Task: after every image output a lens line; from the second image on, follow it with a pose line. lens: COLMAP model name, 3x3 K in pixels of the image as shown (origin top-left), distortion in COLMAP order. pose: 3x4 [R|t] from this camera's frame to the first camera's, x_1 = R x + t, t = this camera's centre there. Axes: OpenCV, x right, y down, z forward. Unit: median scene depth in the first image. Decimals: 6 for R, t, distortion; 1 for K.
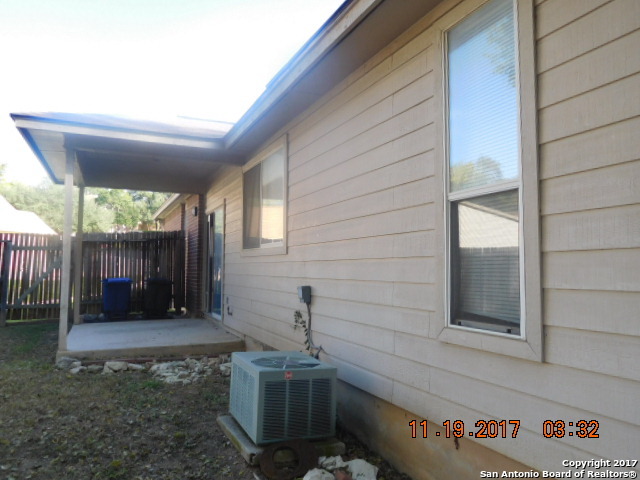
lens RADIAL K [[474.8, 0, 319.3], [0, 474.8, 239.6], [0, 0, 1]] dist [-0.006494, 0.005898]
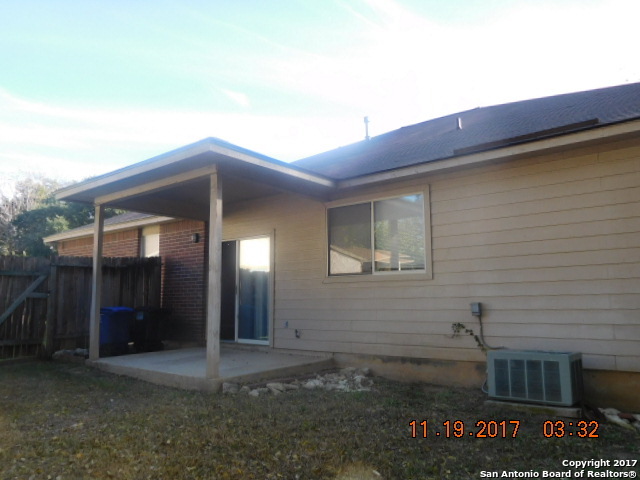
lens RADIAL K [[474.8, 0, 318.7], [0, 474.8, 239.9], [0, 0, 1]] dist [-0.006494, 0.005898]
pose [[0.874124, 0.058453, 0.482173, -0.866962], [-0.021621, 0.996431, -0.081598, 0.032457], [-0.485222, 0.060902, 0.872267, 0.036002]]
